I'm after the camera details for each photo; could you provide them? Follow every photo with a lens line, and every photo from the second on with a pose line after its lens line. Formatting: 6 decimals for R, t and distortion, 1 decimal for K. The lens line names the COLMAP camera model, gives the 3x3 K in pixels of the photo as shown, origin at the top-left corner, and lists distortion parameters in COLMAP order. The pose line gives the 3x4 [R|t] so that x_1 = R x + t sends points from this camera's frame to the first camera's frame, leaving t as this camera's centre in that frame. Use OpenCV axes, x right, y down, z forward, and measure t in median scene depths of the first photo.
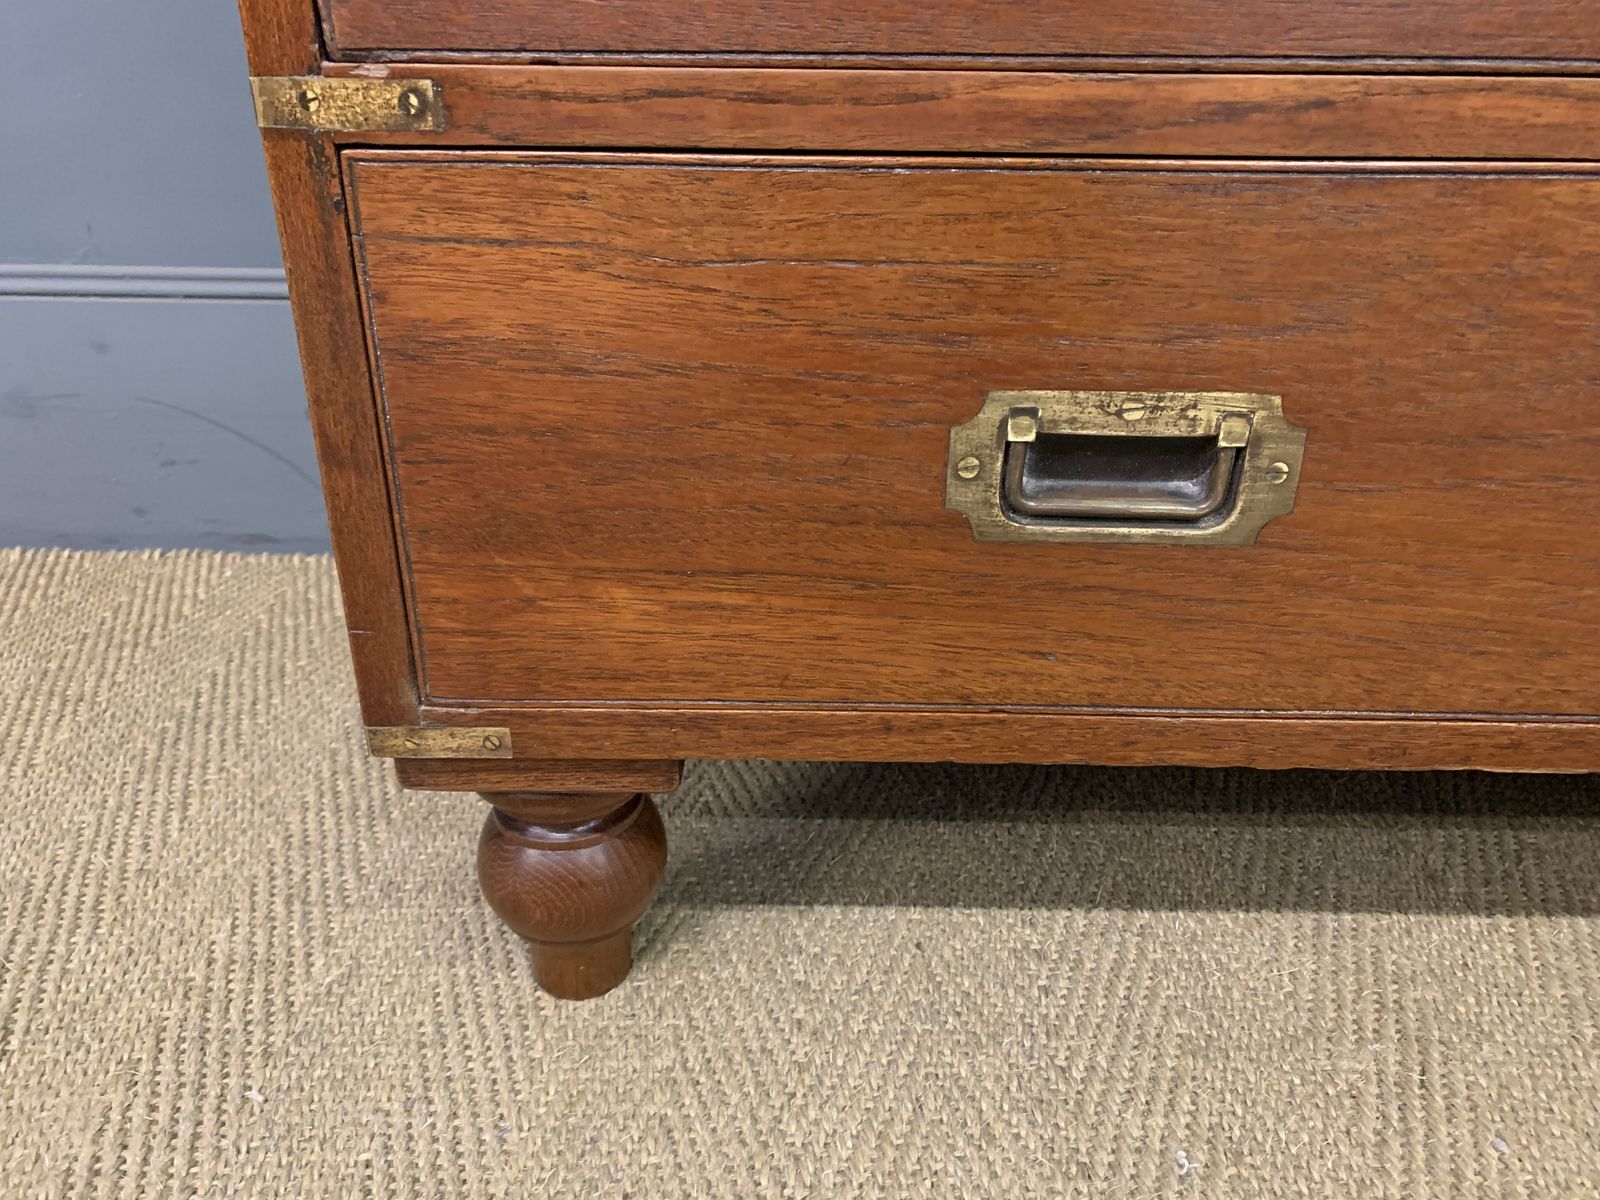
lens RADIAL K [[1175.9, 0, 785.8], [0, 1175.9, 609.2], [0, 0, 1]] dist [0.052119, -0.105789]
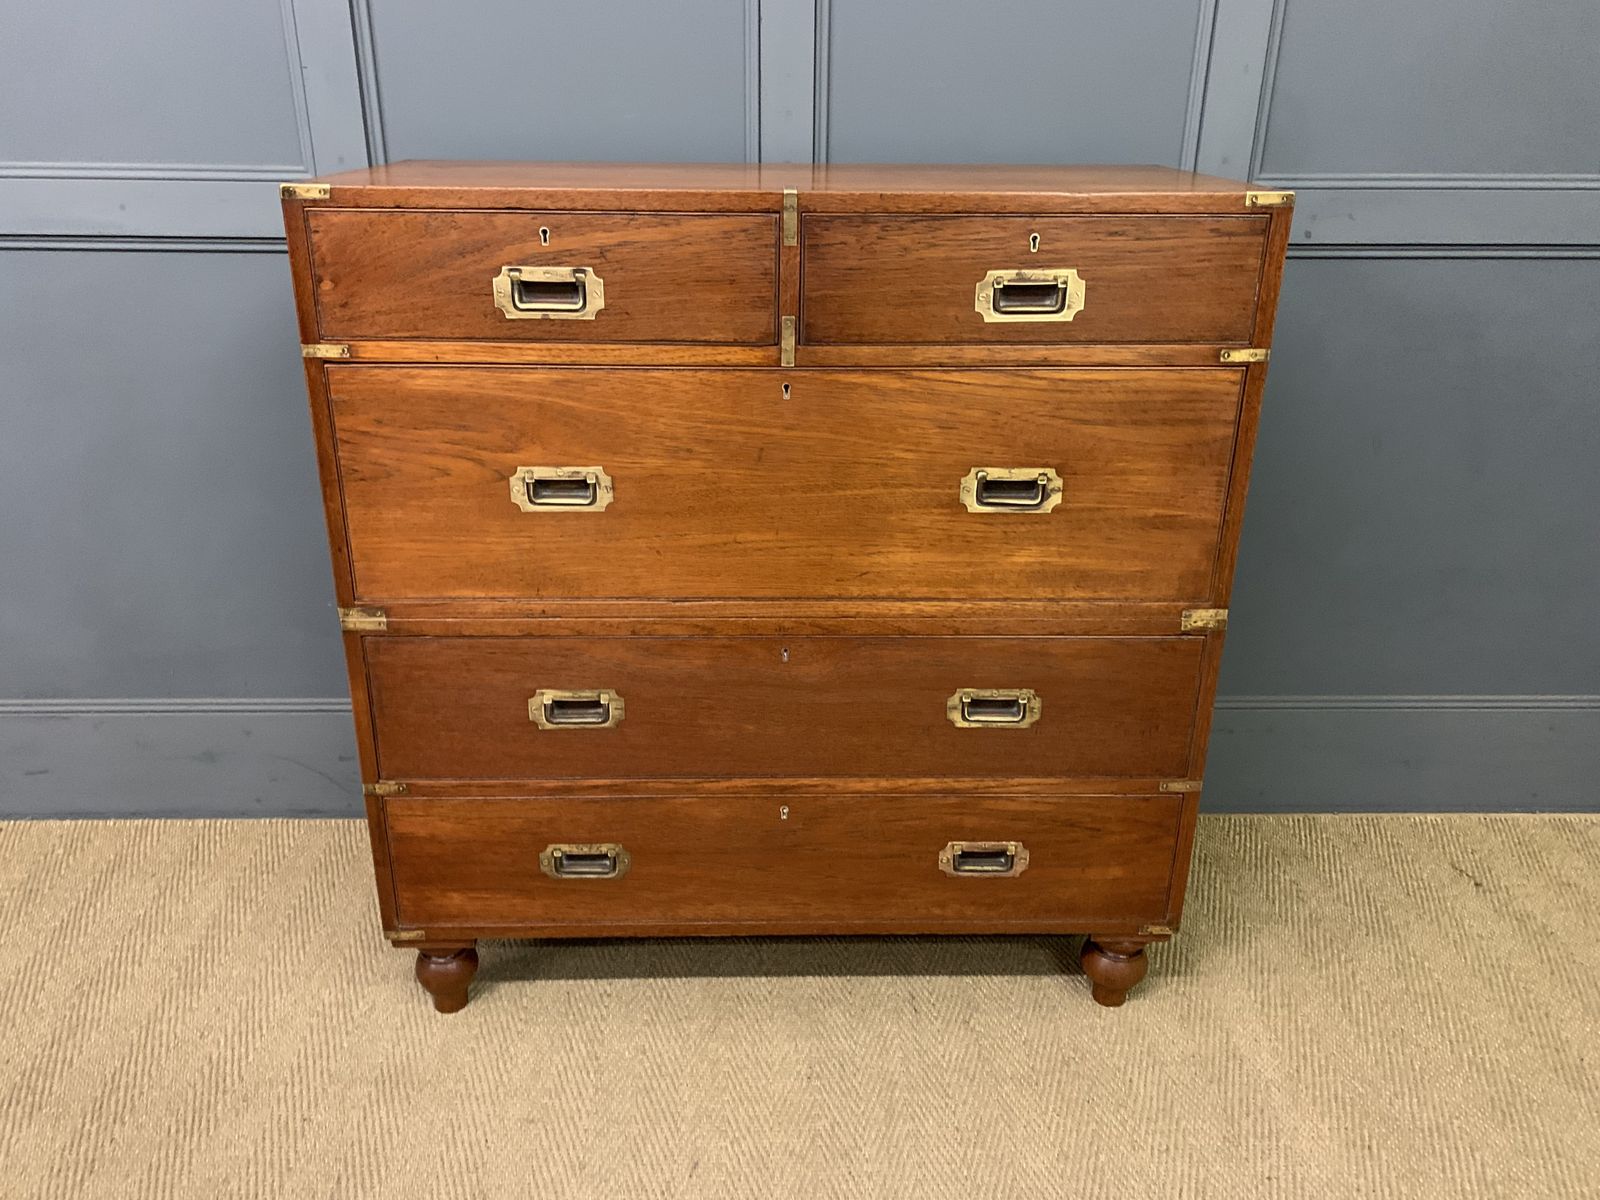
lens RADIAL K [[1228.3, 0, 788.4], [0, 1228.3, 583.9], [0, 0, 1]] dist [0.136099, -0.293745]
pose [[0.999501, -0.012644, 0.028944, 0.654790], [0.014456, 0.997891, -0.063276, -0.590091], [-0.028083, 0.063663, 0.997576, -2.430176]]
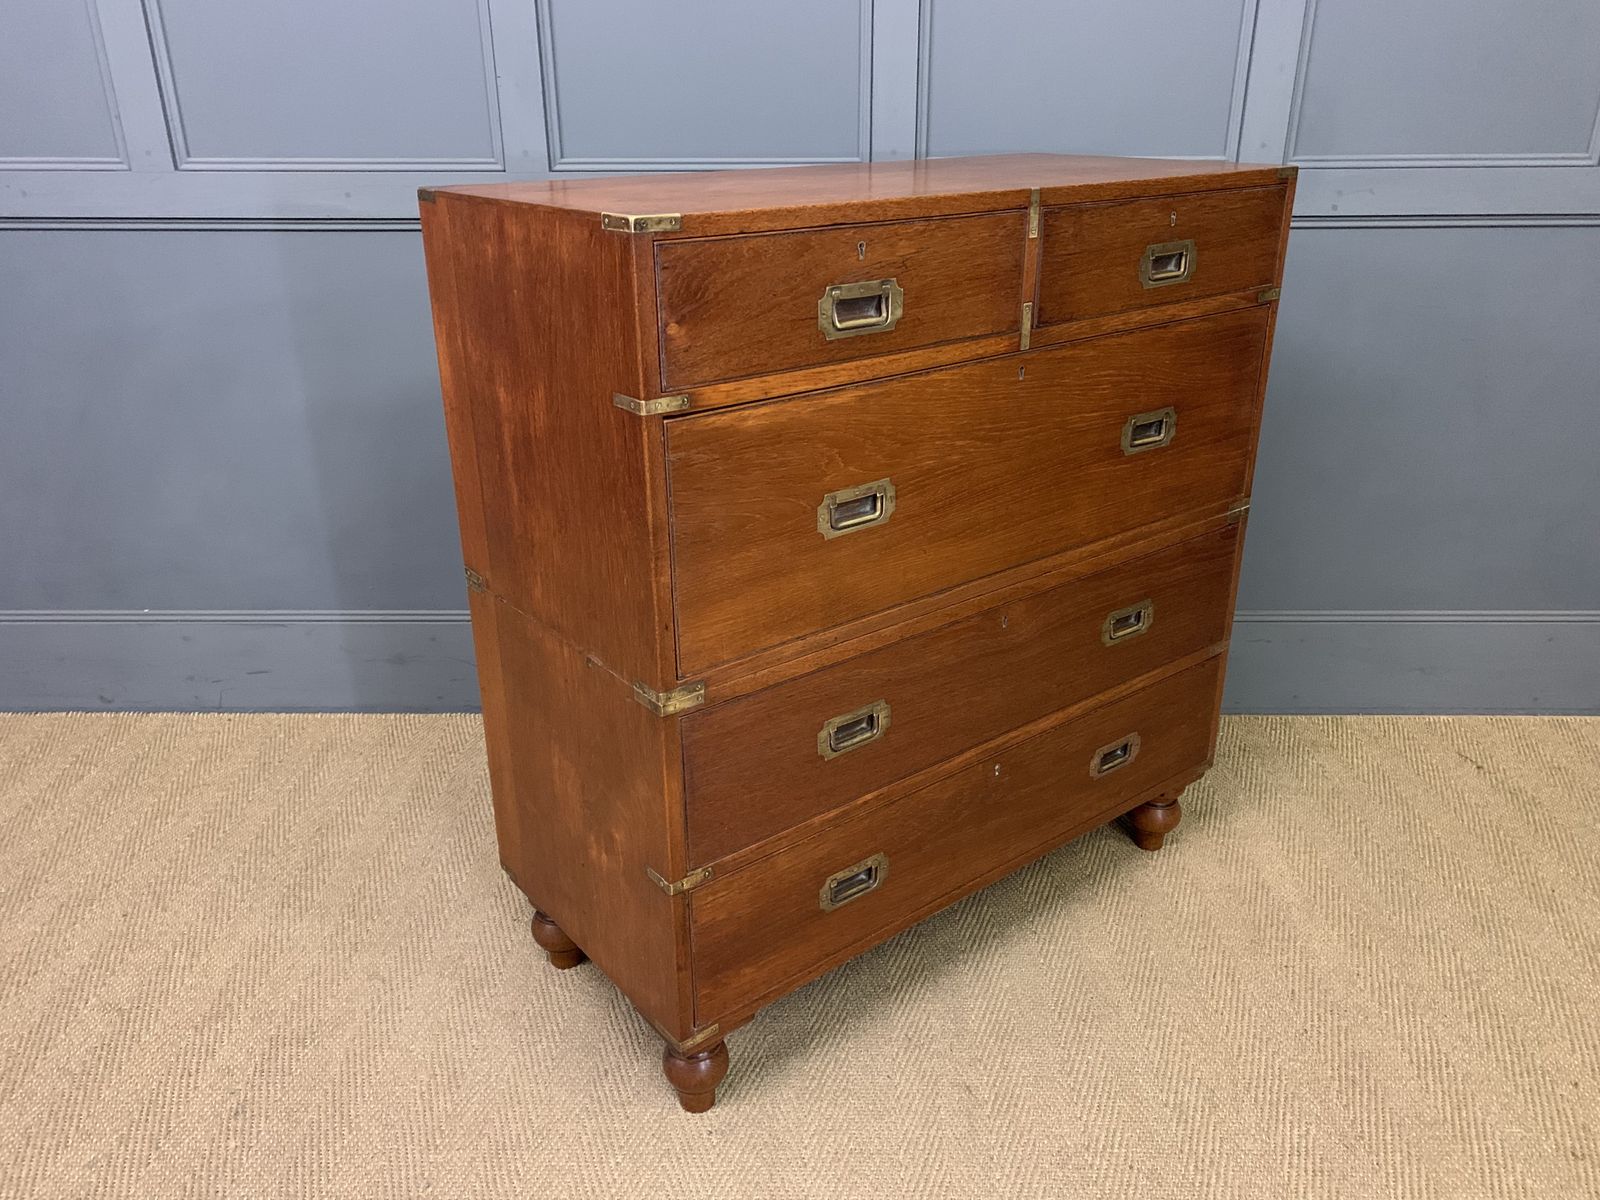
lens RADIAL K [[1232.3, 0, 796.8], [0, 1232.3, 615.1], [0, 0, 1]] dist [0.111218, -0.194156]
pose [[0.777595, -0.260087, 0.572452, -1.503638], [0.280564, 0.958299, 0.054286, -0.947890], [-0.562699, 0.118397, 0.818139, -1.779419]]
